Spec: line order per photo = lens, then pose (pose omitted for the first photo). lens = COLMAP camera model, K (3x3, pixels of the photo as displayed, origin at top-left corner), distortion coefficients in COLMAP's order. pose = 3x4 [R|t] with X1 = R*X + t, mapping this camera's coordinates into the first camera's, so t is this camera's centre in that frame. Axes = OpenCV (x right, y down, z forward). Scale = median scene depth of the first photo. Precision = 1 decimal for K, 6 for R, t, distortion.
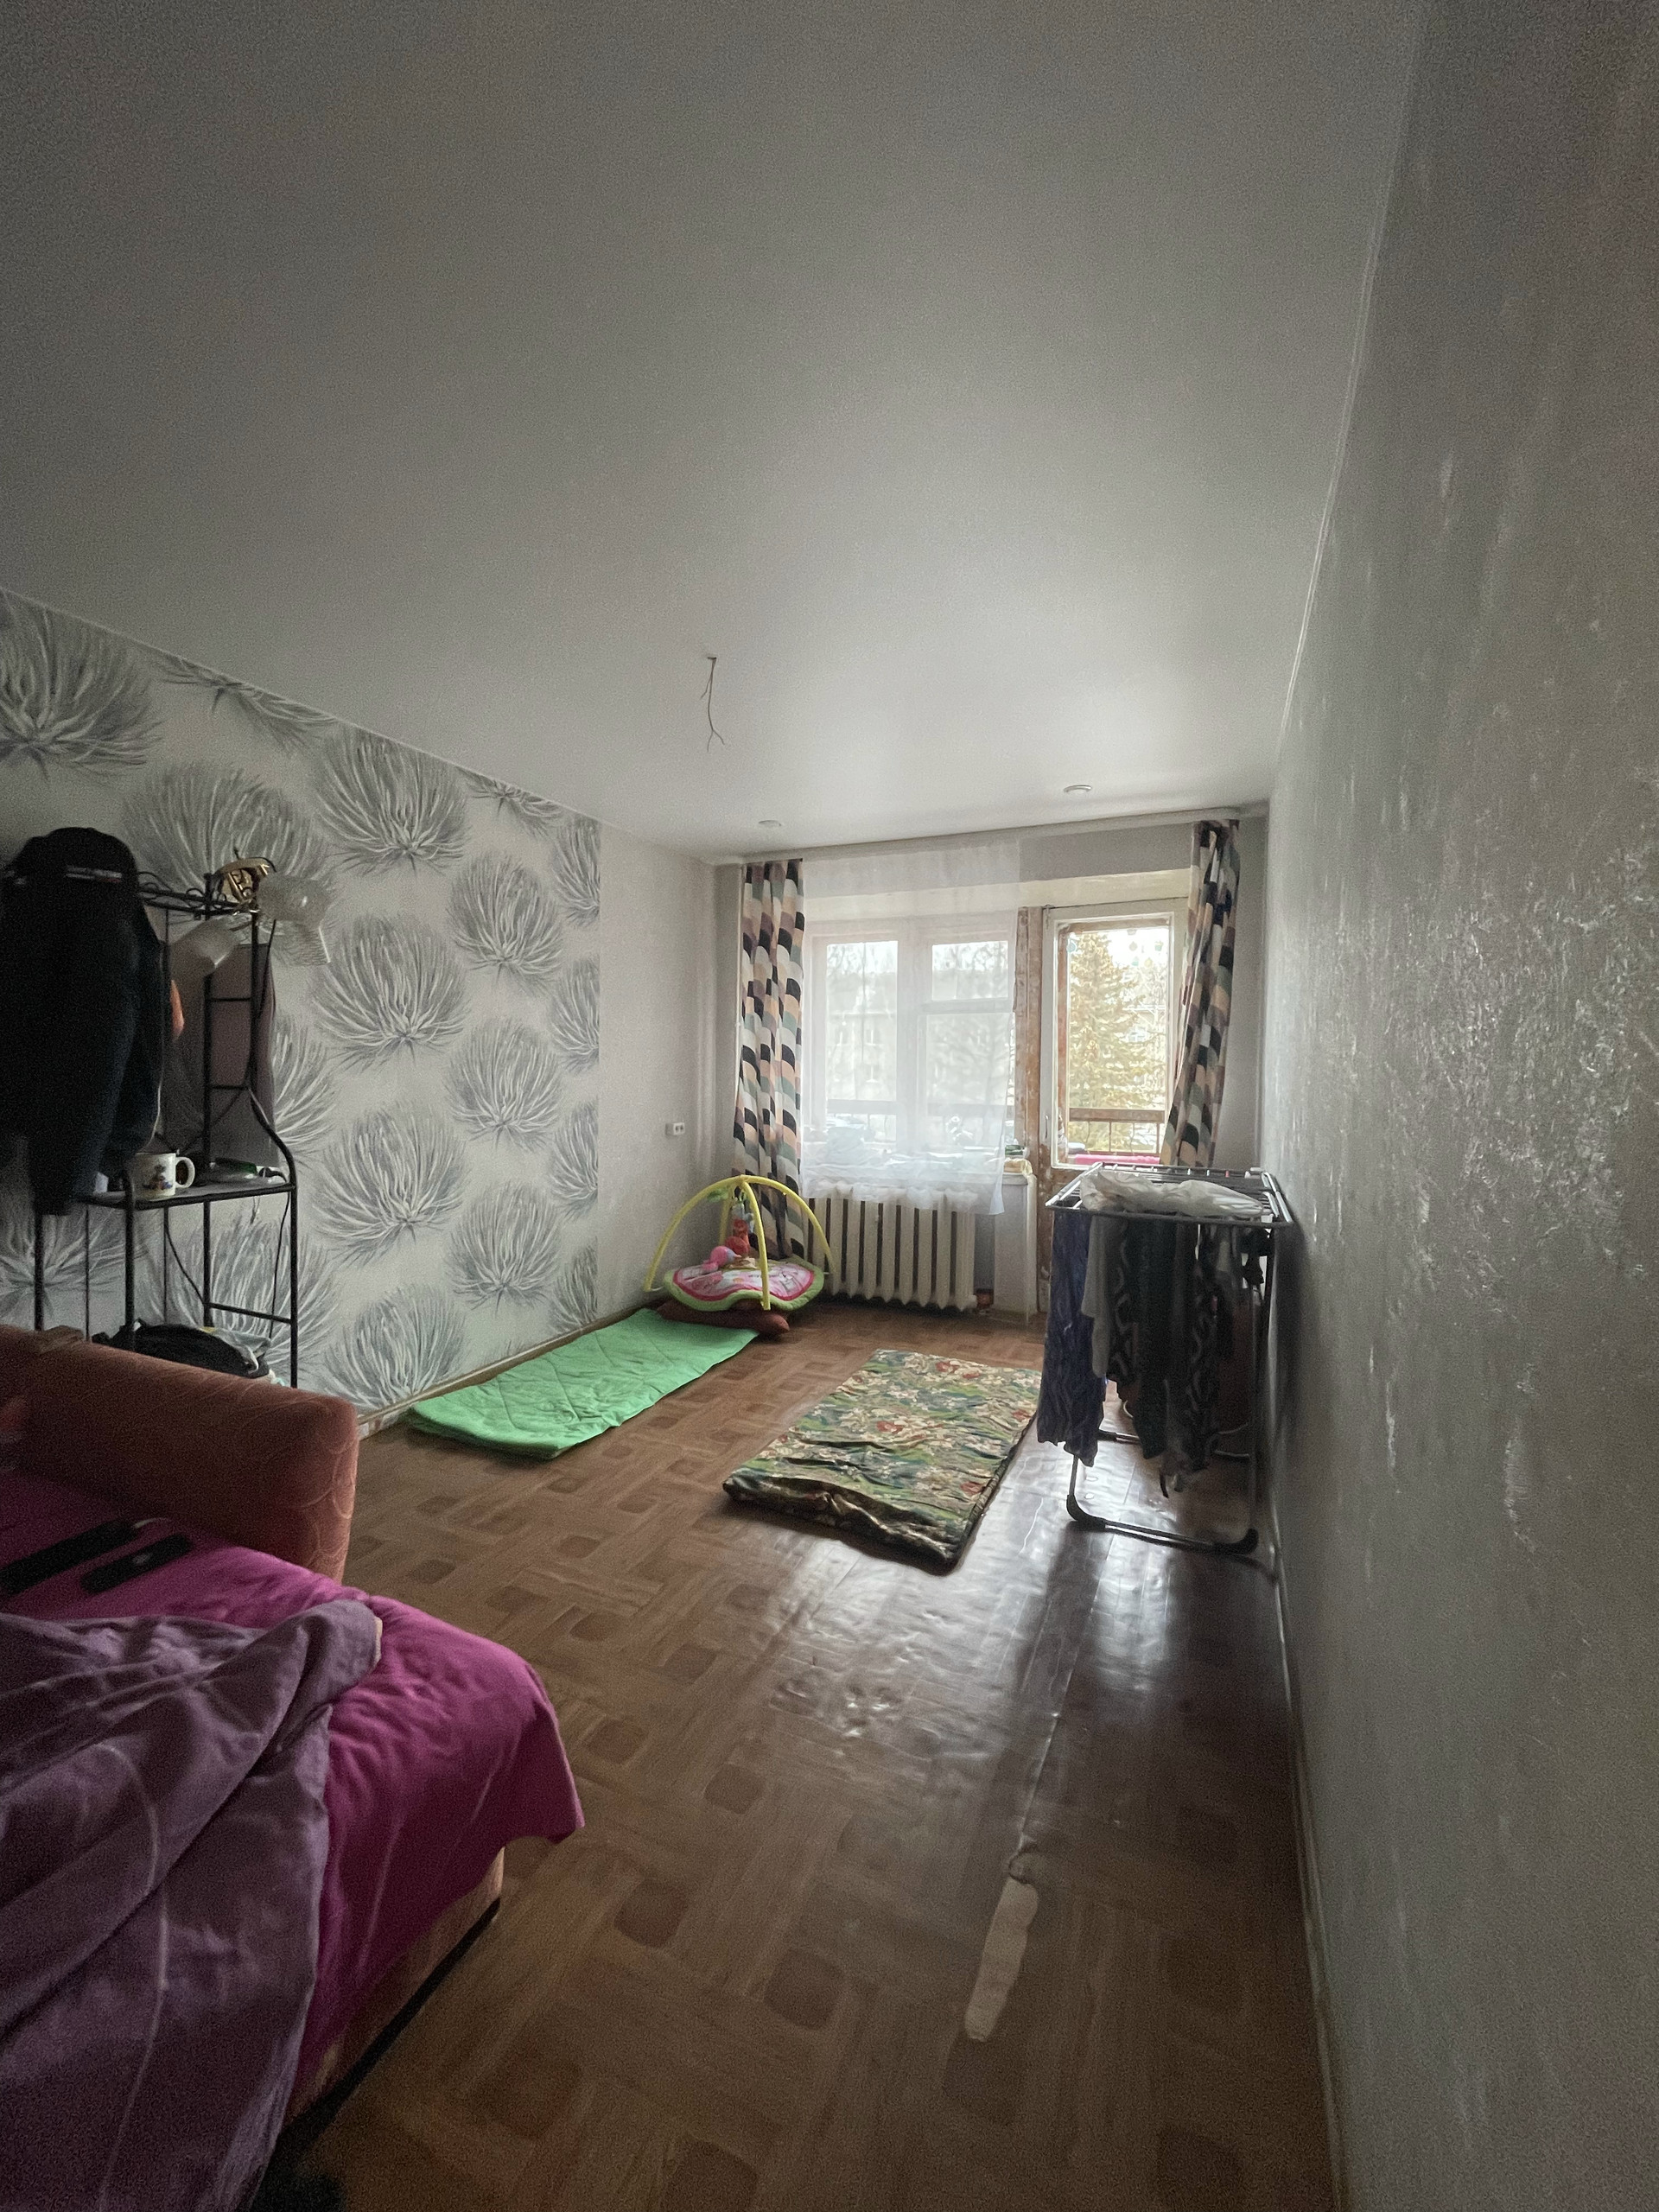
lens RADIAL K [[884.1, 0, 822.2], [0, 884.1, 1092.0], [0, 0, 1]] dist [-0.000716, 0.000435]
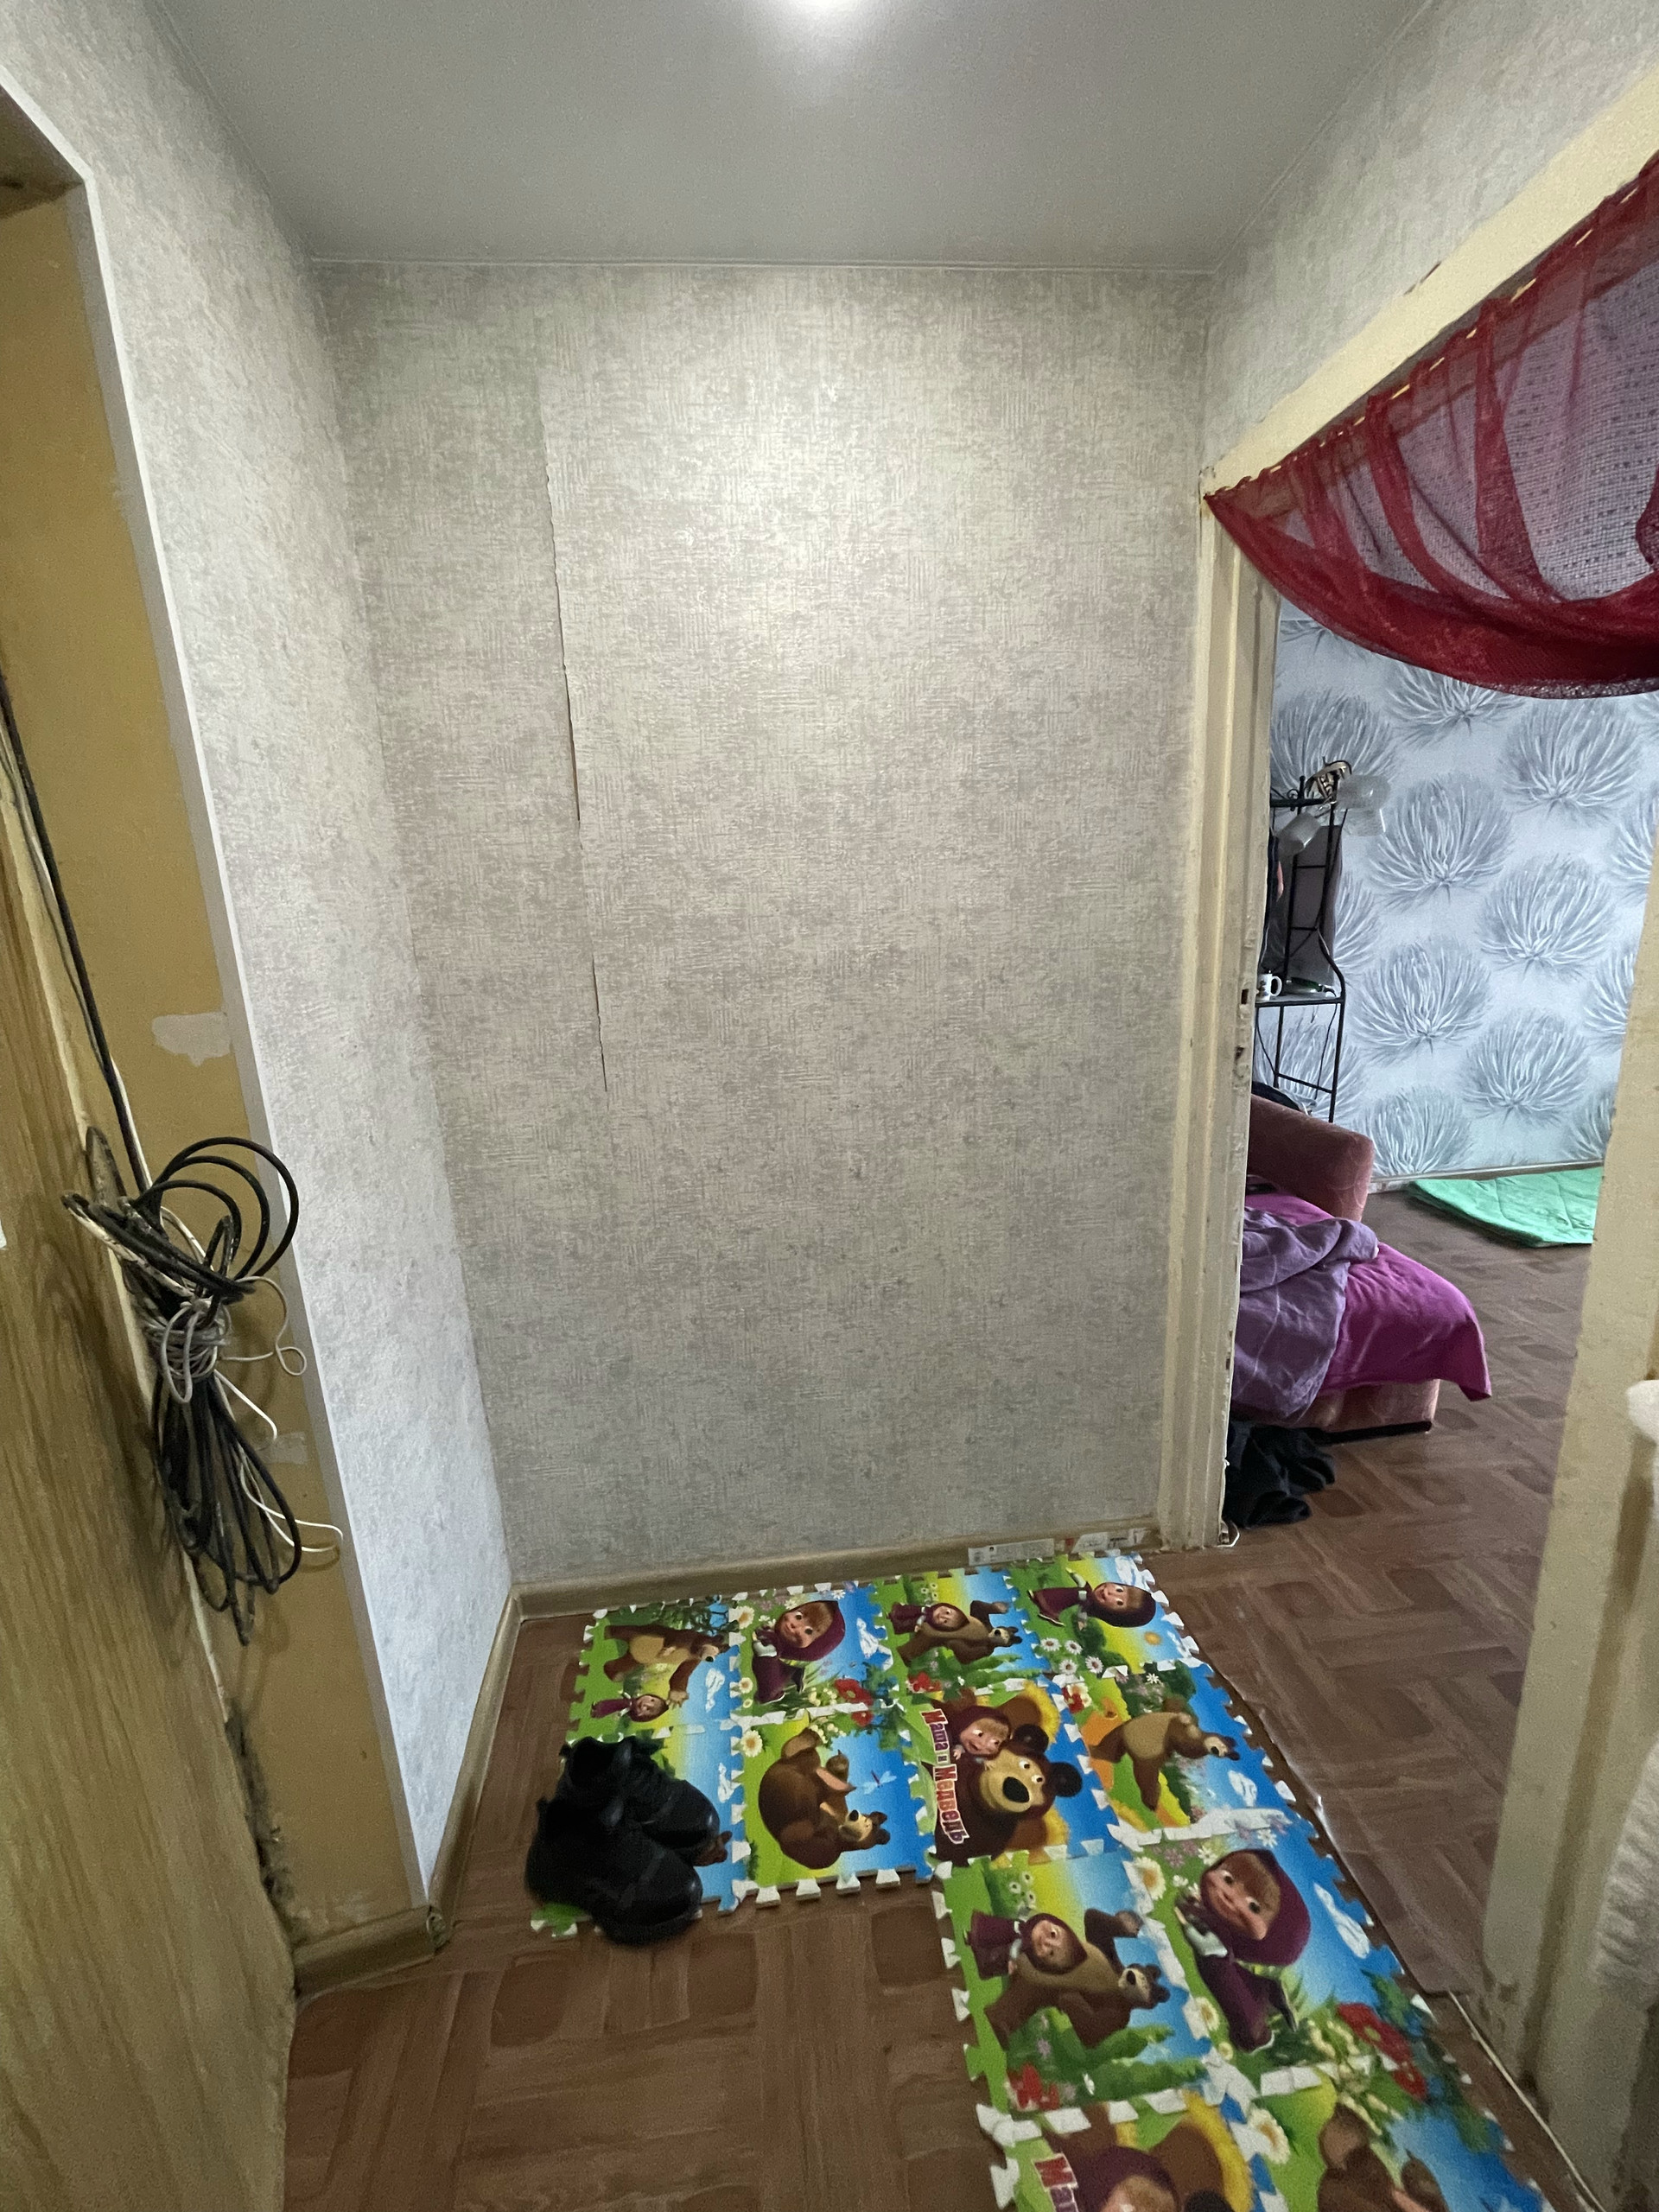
lens RADIAL K [[884.1, 0, 822.2], [0, 884.1, 1092.0], [0, 0, 1]] dist [-0.000716, 0.000435]
pose [[0.498667, 0.162443, -0.851436, 0.188745], [0.019019, 0.979995, 0.198109, -0.039561], [0.866585, -0.114984, 0.485602, -0.370505]]
